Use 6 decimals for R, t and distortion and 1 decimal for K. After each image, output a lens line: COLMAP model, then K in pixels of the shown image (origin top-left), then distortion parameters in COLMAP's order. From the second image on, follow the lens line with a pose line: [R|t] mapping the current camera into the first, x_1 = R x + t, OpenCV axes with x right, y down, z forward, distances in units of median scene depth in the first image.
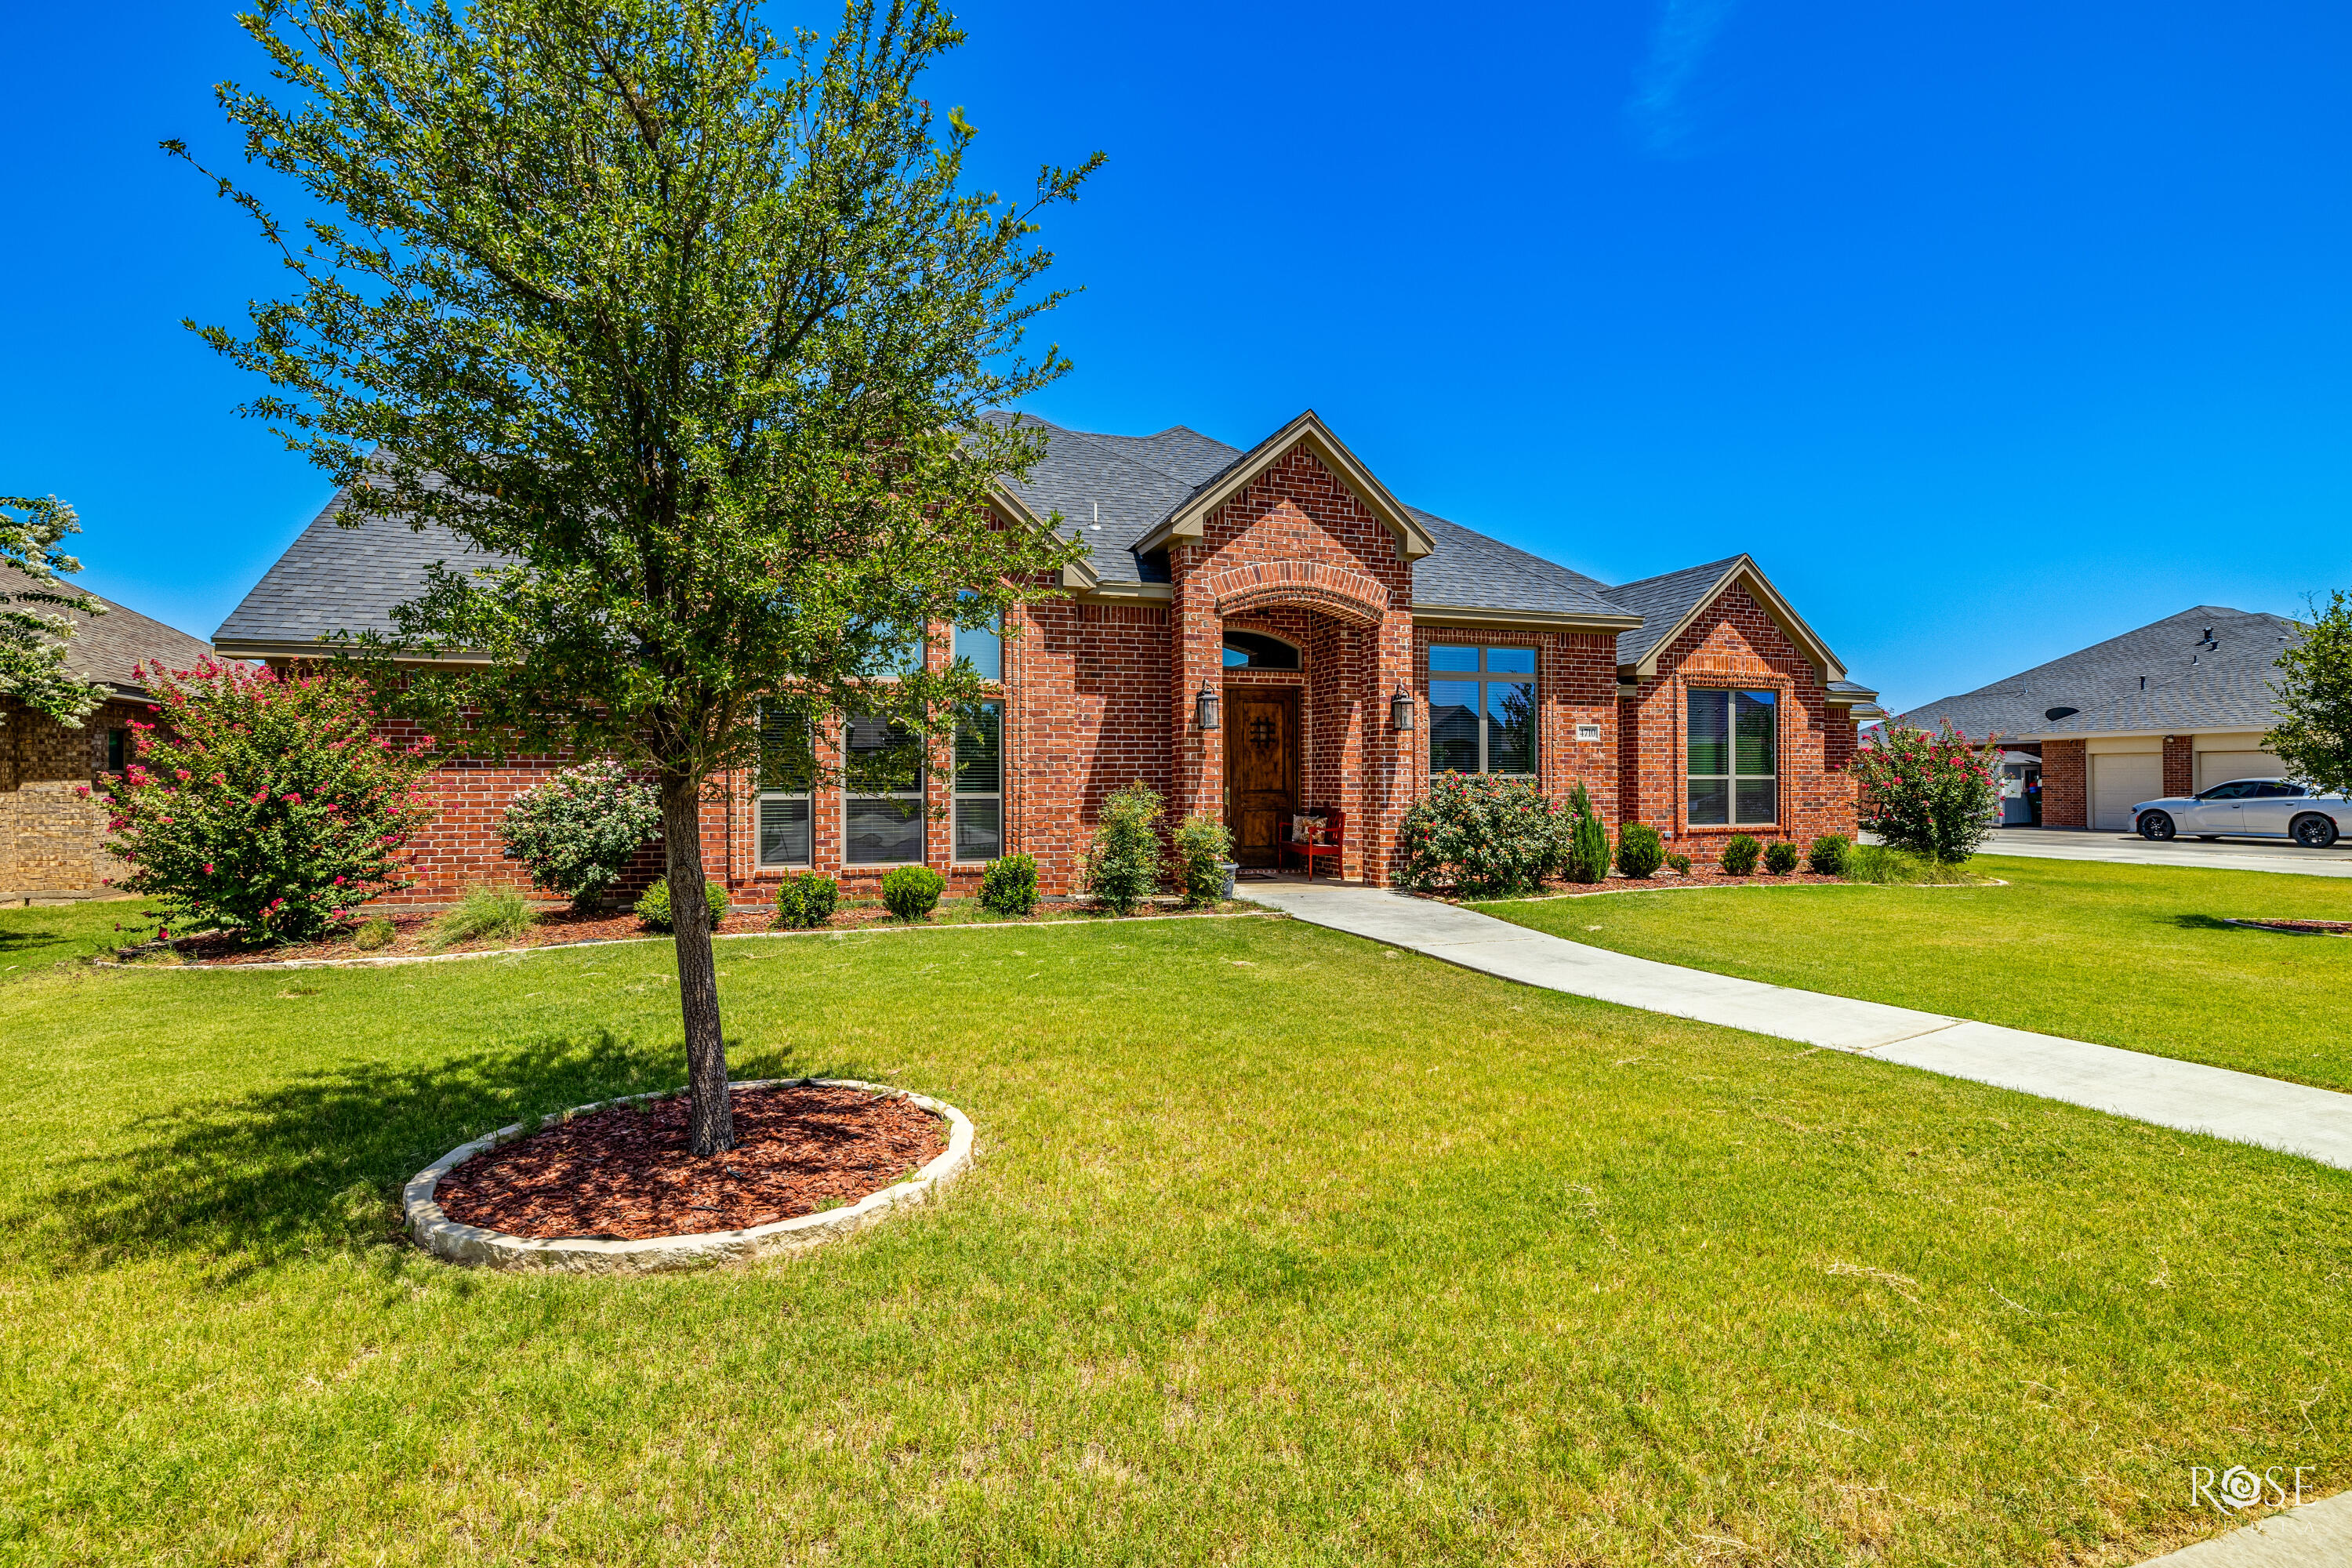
lens RADIAL K [[1139.9, 0, 1176.0], [0, 1139.9, 784.0], [0, 0, 1]] dist [-0.003265, -0.000782]
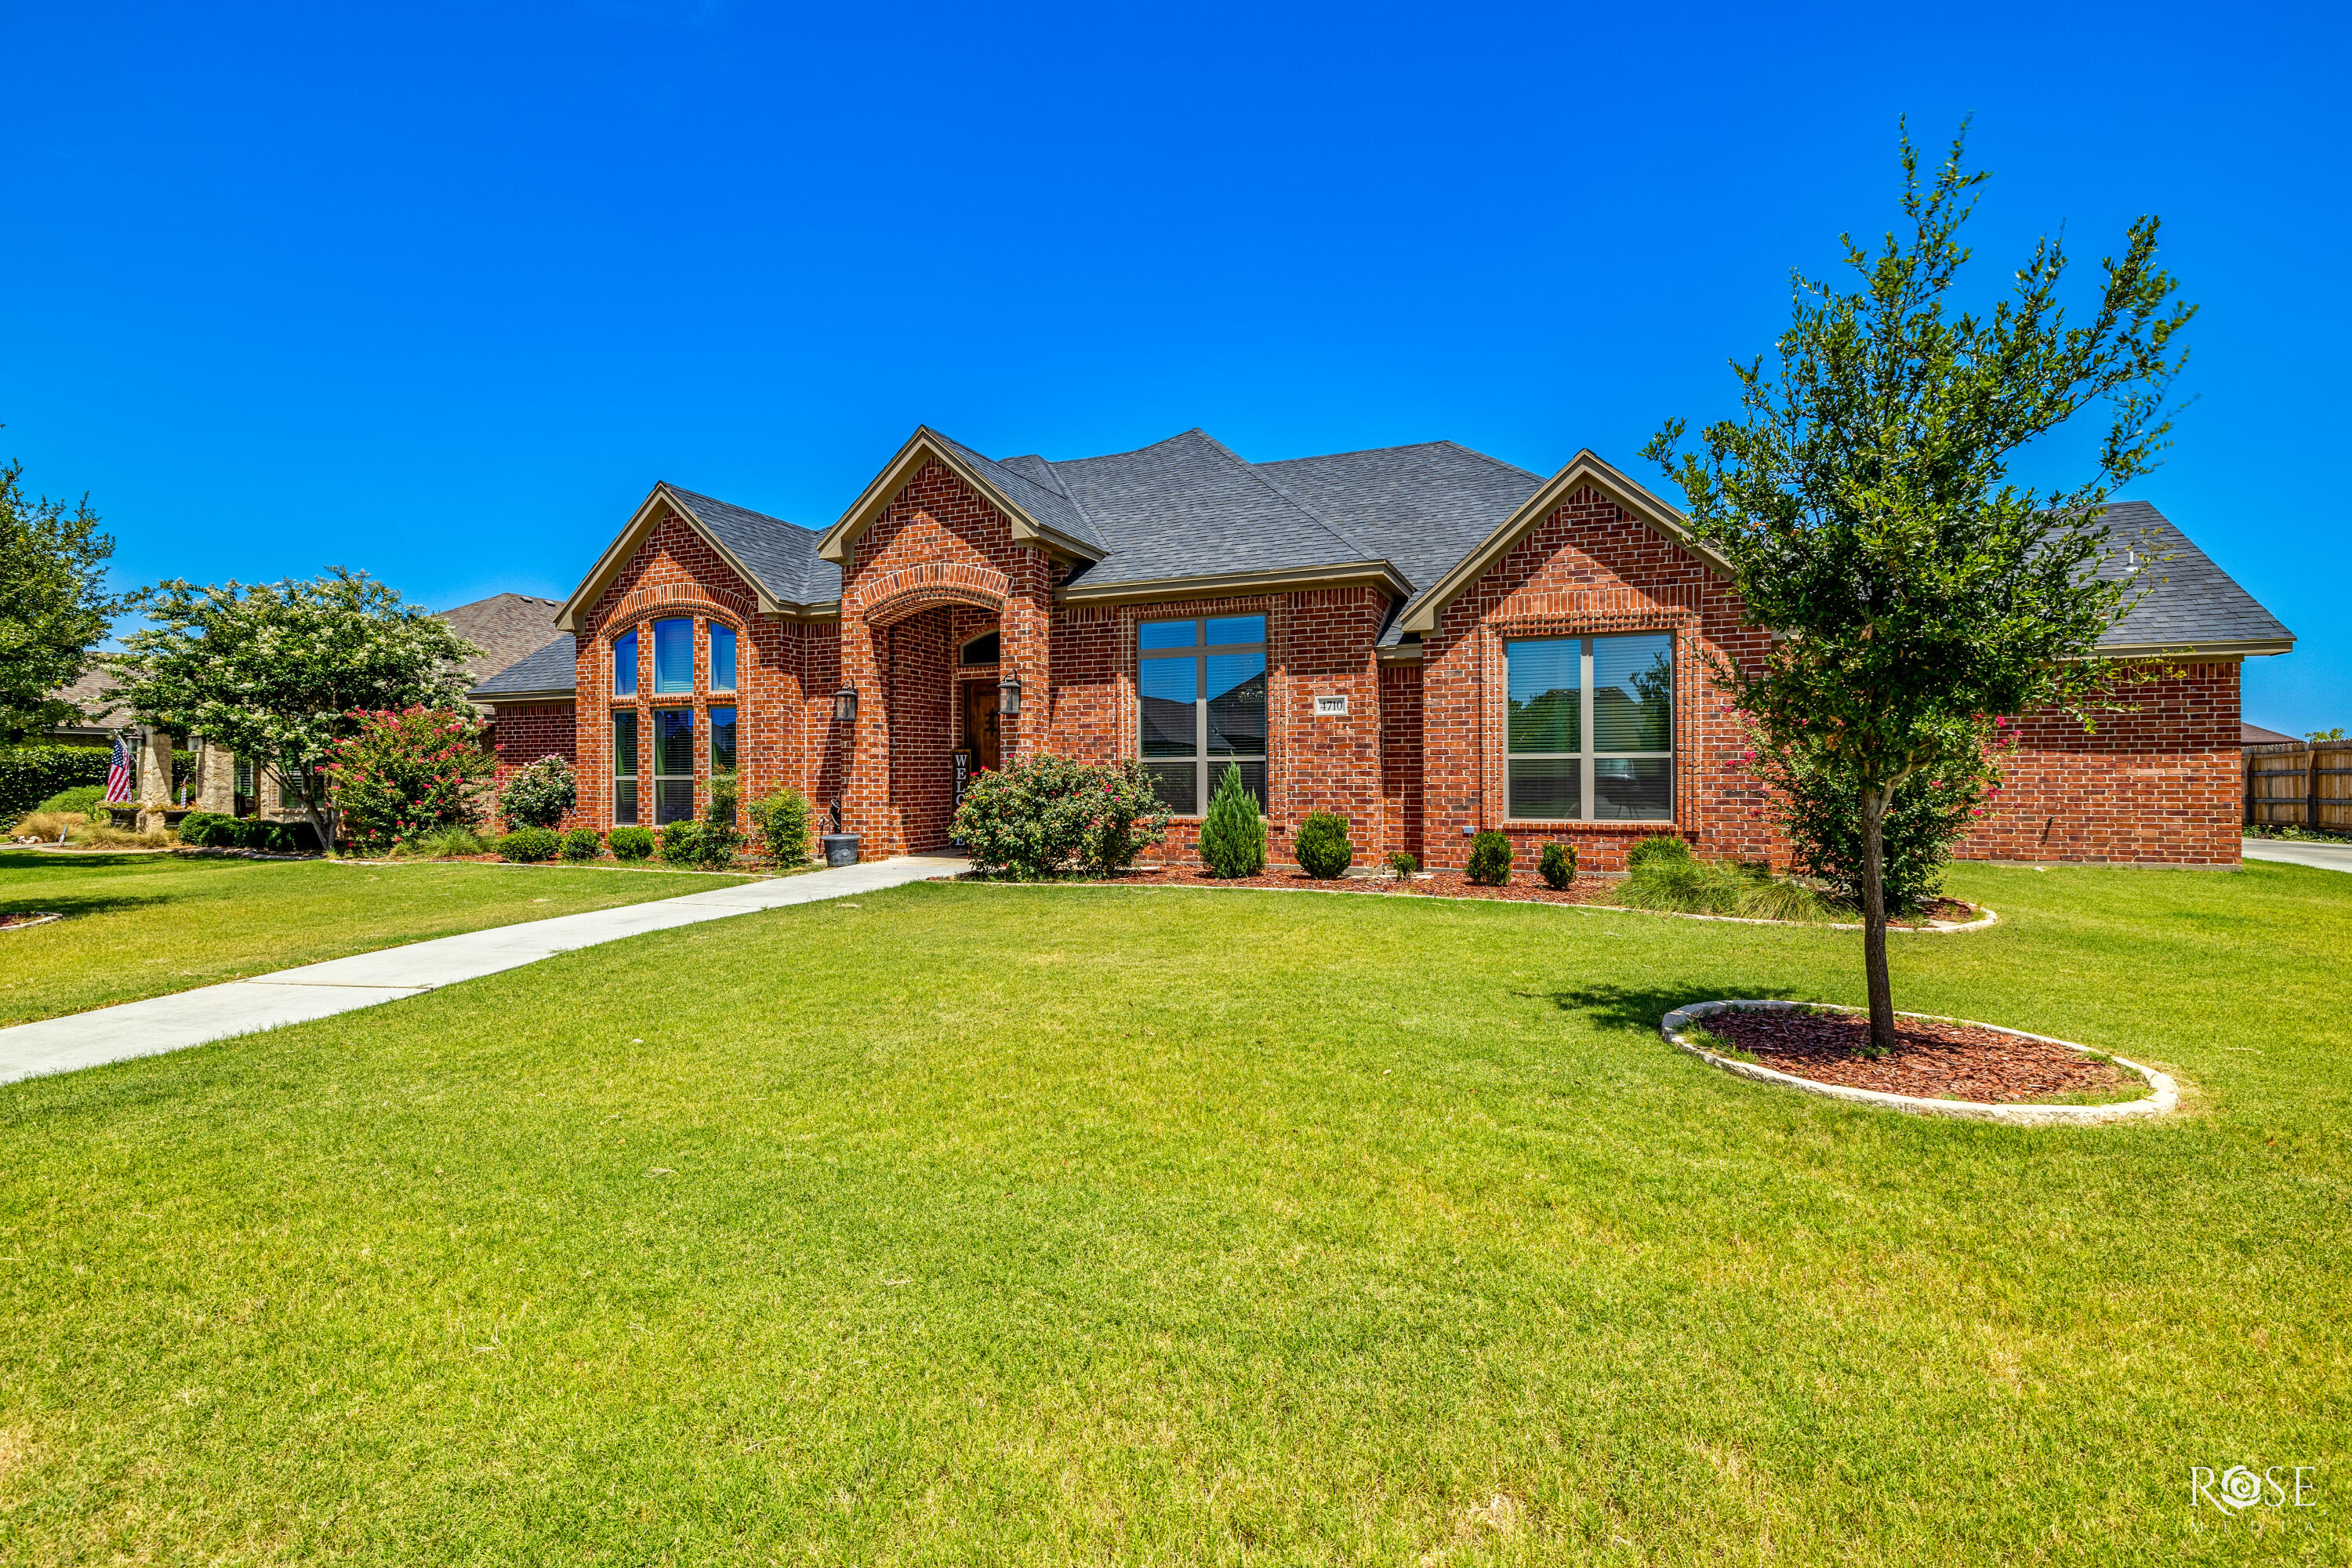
lens RADIAL K [[1066.4, 0, 1176.0], [0, 1066.4, 784.0], [0, 0, 1]] dist [-0.010076, -0.000224]
pose [[0.737620, 0.001812, -0.675214, 0.954684], [0.000421, 0.999995, 0.003144, 0.012622], [0.675216, -0.002603, 0.737615, 0.395597]]
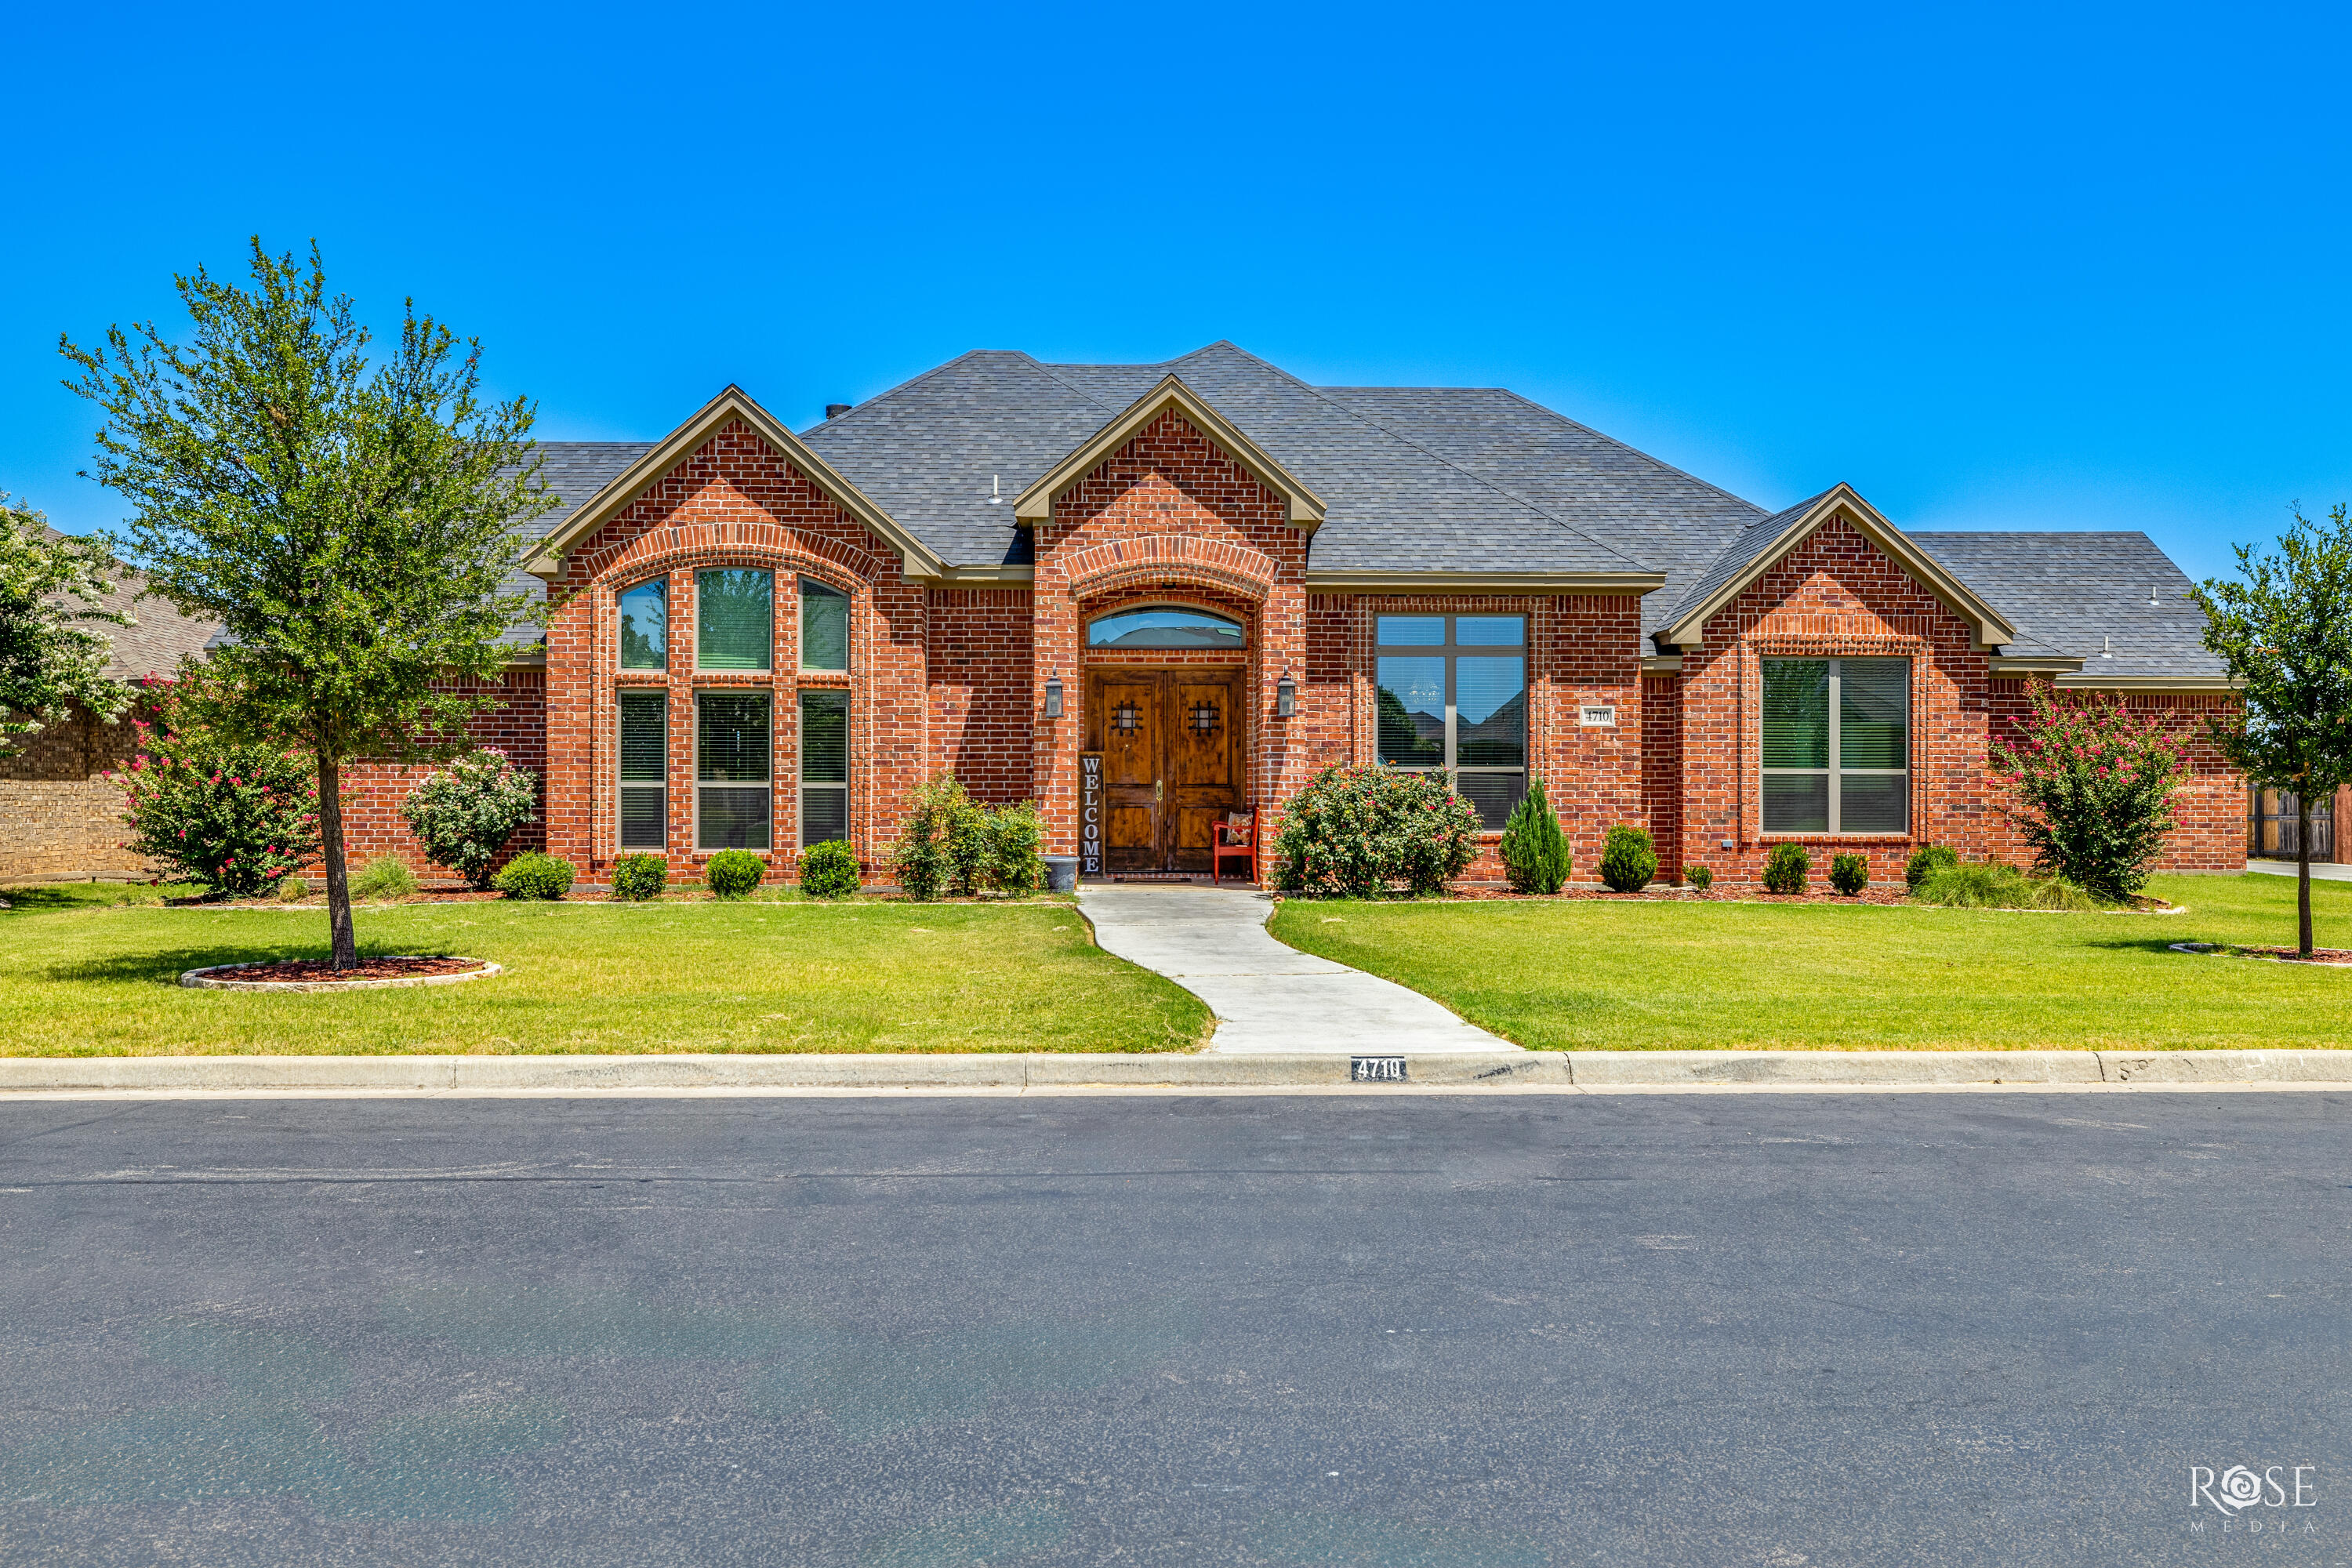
lens RADIAL K [[1942.3, 0, 1176.0], [0, 1942.3, 784.0], [0, 0, 1]] dist [-0.001893, 0.004033]
pose [[0.951909, 0.004096, -0.306353, 0.588804], [-0.005682, 0.999975, -0.004285, 0.013401], [0.306328, 0.005820, 0.951908, -0.493435]]
